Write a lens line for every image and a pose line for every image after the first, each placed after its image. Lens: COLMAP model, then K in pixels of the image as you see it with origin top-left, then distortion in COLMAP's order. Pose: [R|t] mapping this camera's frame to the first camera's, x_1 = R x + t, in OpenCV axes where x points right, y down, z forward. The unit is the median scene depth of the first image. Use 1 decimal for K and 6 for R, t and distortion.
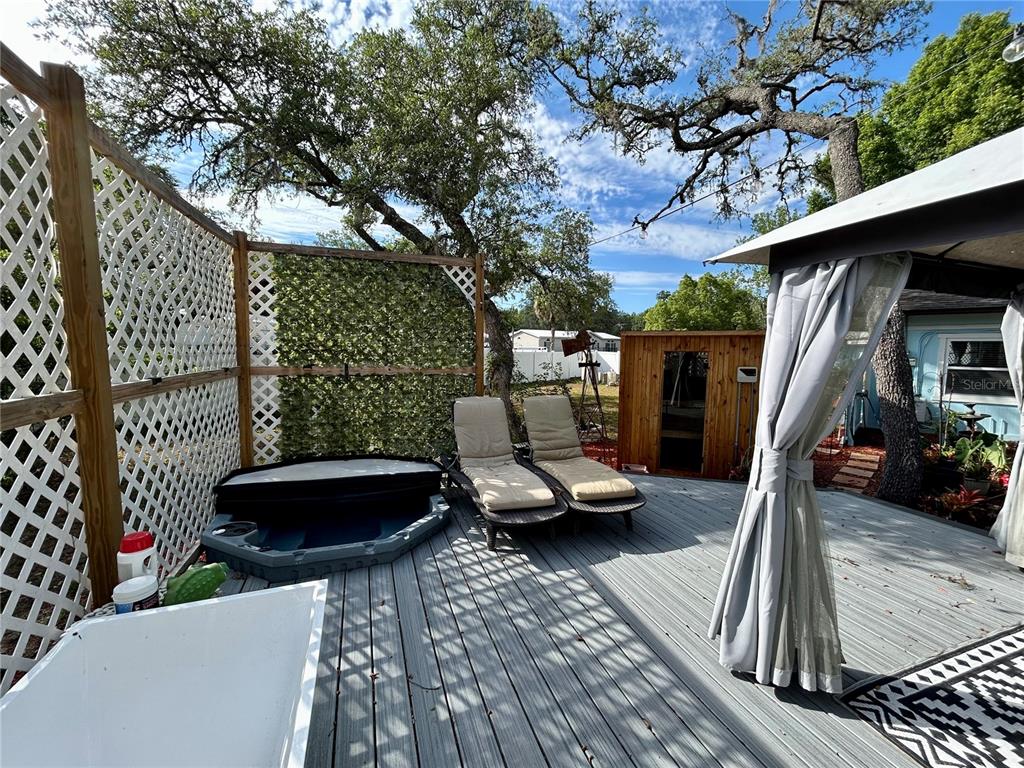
lens RADIAL K [[418.1, 0, 518.7], [0, 418.1, 375.7], [0, 0, 1]] dist [-0.001352, 0.000208]
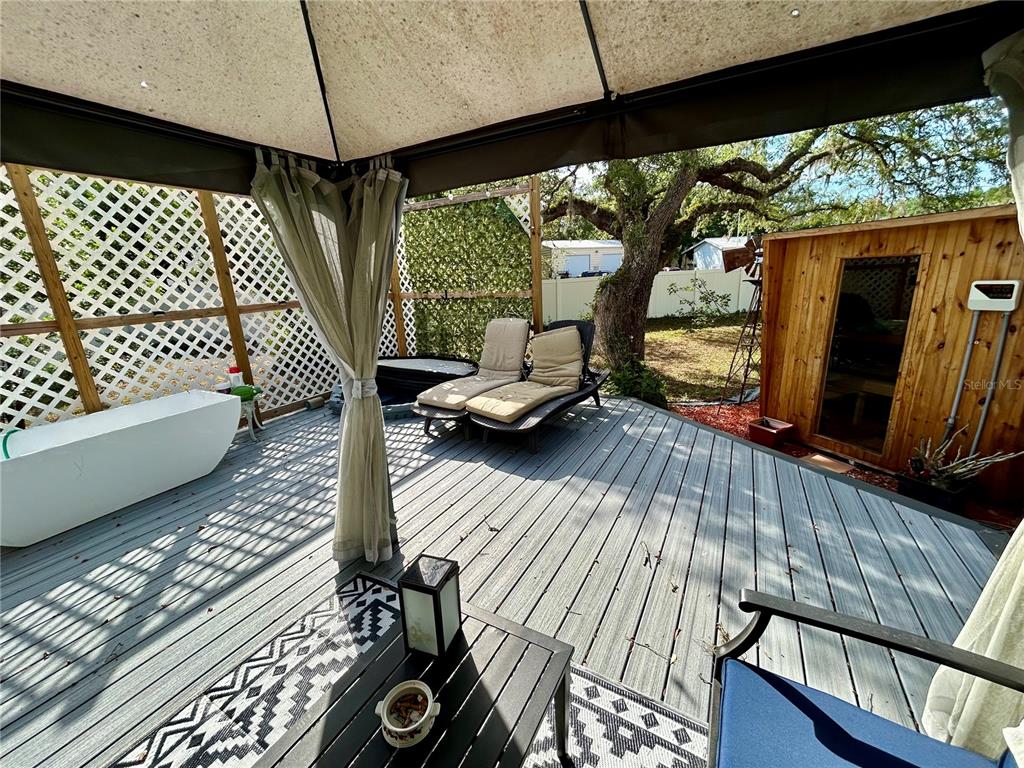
lens RADIAL K [[418.1, 0, 511.5], [0, 418.1, 387.4], [0, 0, 1]] dist [-0.001352, 0.000208]
pose [[0.648118, 0.157270, -0.745123, 0.880312], [0.004226, 0.977685, 0.210032, -0.003945], [0.761528, -0.139275, 0.632991, 0.300418]]
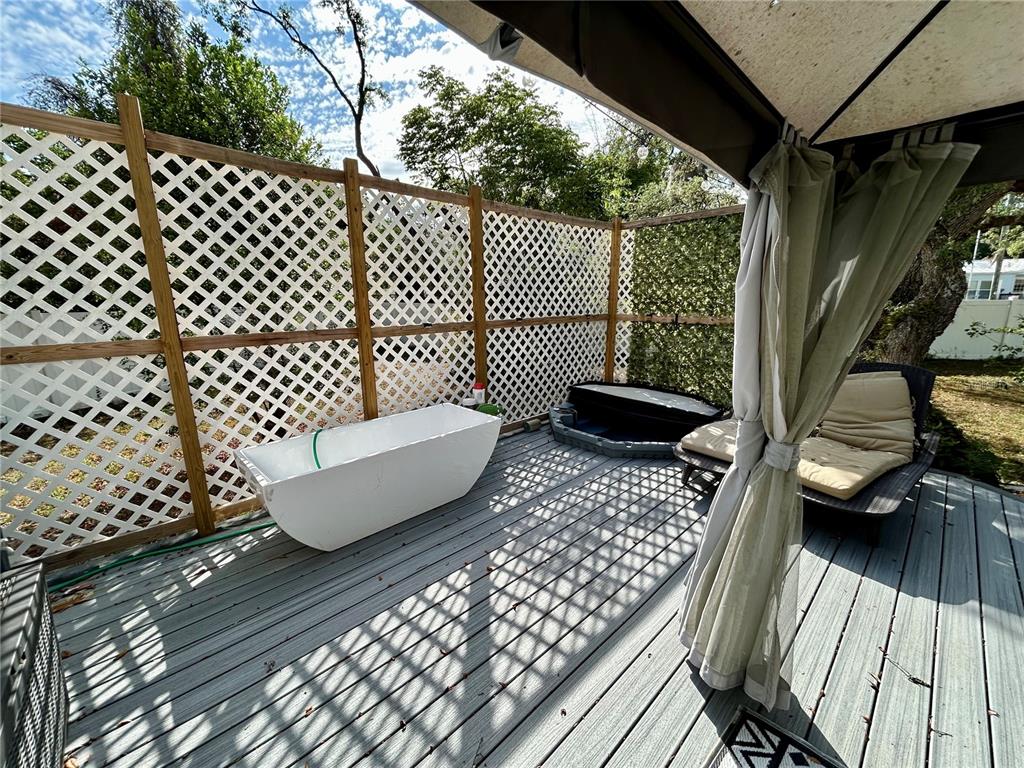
lens RADIAL K [[418.1, 0, 506.2], [0, 418.1, 385.8], [0, 0, 1]] dist [-0.001352, 0.000208]
pose [[0.380187, 0.175757, -0.908057, 0.587995], [-0.047027, 0.984183, 0.170802, -0.008062], [0.923713, -0.022233, 0.382439, 0.103467]]
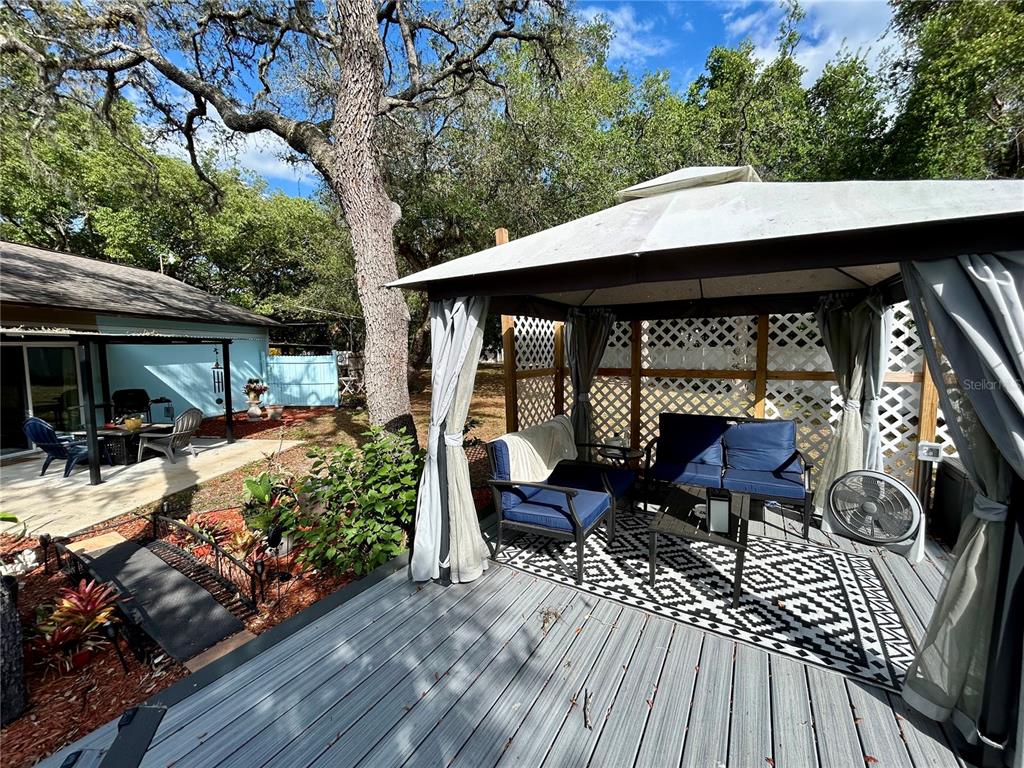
lens RADIAL K [[418.1, 0, 511.0], [0, 418.1, 384.0], [0, 0, 1]] dist [-0.001352, 0.000208]
pose [[-0.627192, -0.070827, 0.775638, 0.324874], [0.052064, 0.989817, 0.132485, -0.078209], [-0.777123, 0.123476, -0.617118, 1.086269]]
